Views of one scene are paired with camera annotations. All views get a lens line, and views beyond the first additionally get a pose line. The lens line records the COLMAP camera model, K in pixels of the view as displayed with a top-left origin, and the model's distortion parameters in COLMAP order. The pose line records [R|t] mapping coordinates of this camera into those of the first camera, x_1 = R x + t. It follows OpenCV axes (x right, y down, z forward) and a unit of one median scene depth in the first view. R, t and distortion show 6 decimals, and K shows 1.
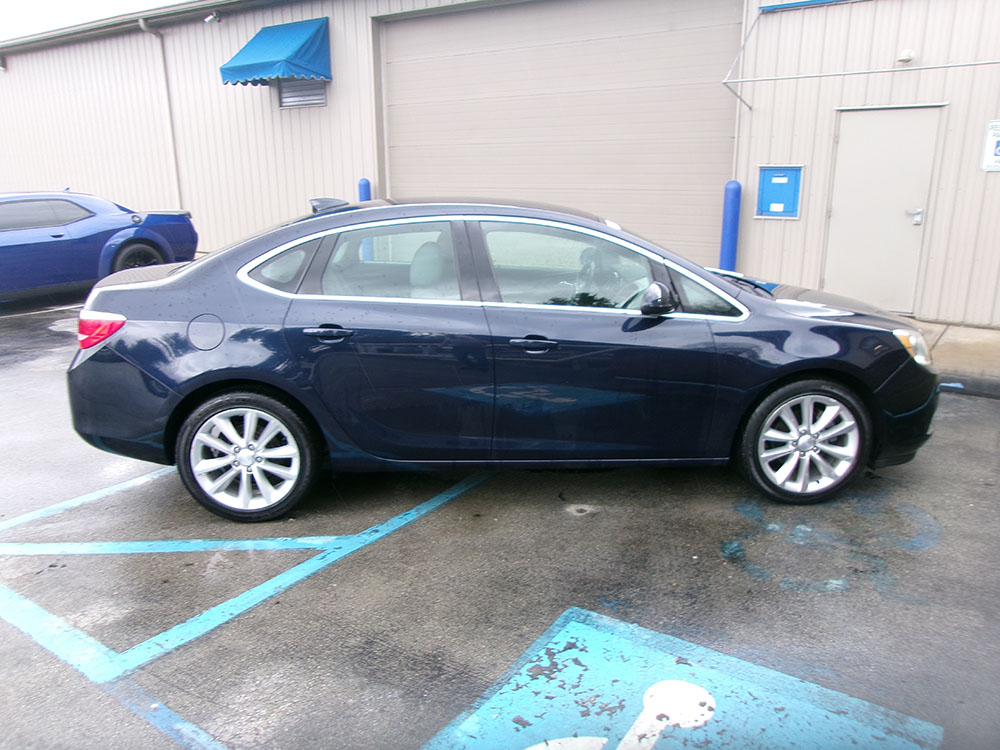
lens RADIAL K [[762.5, 0, 498.0], [0, 762.5, 381.0], [0, 0, 1]] dist [-0.017259, 0.025318]
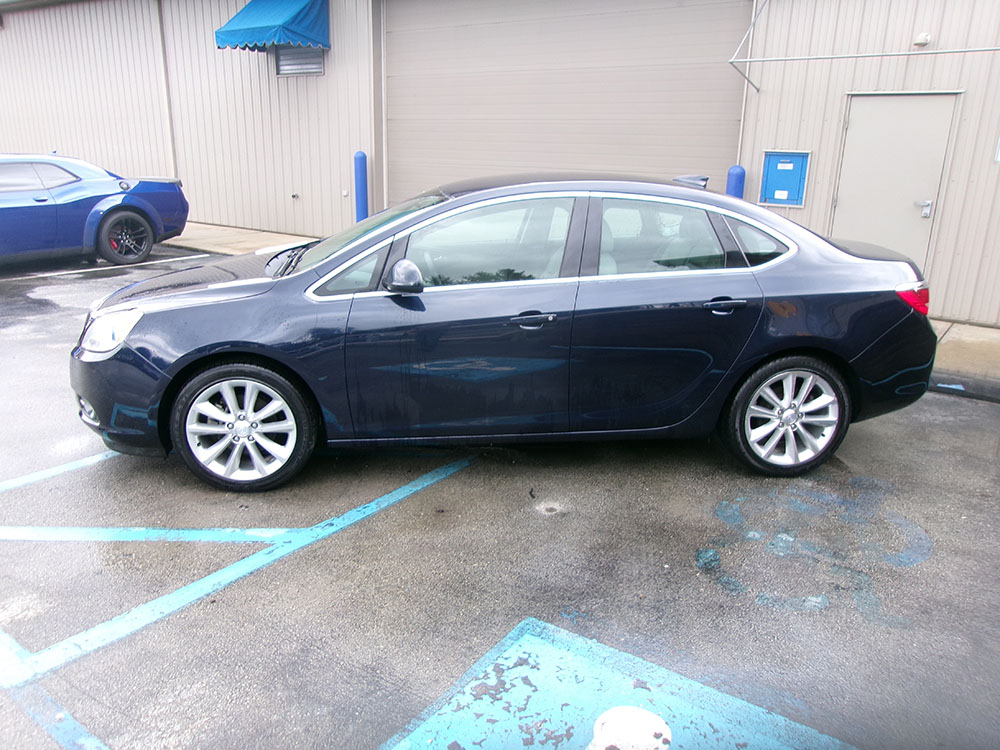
lens RADIAL K [[762.5, 0, 495.8], [0, 762.5, 381.3], [0, 0, 1]] dist [-0.017259, 0.025318]
pose [[0.999413, 0.033846, -0.005231, 0.043644], [-0.033695, 0.999078, 0.026595, -0.012345], [0.006126, -0.026403, 0.999633, 0.064928]]
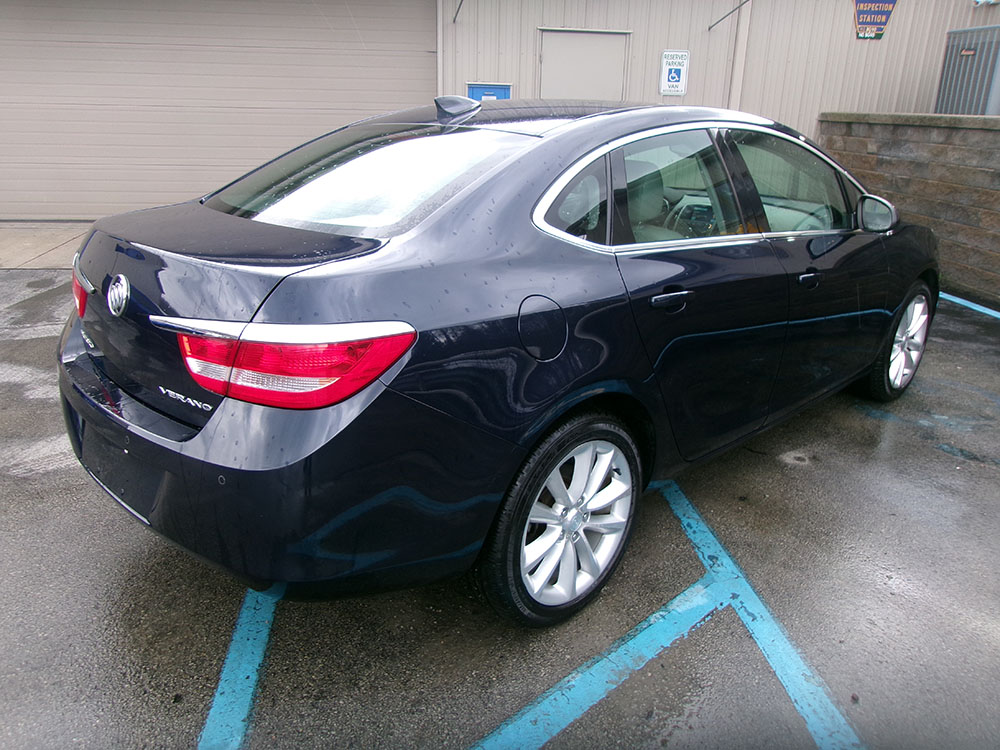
lens RADIAL K [[762.5, 0, 495.3], [0, 762.5, 374.4], [0, 0, 1]] dist [-0.017259, 0.025318]
pose [[0.755038, -0.200150, 0.624386, -0.756058], [0.151560, 0.979757, 0.130791, -0.106389], [-0.637924, -0.004120, 0.770088, 0.579678]]
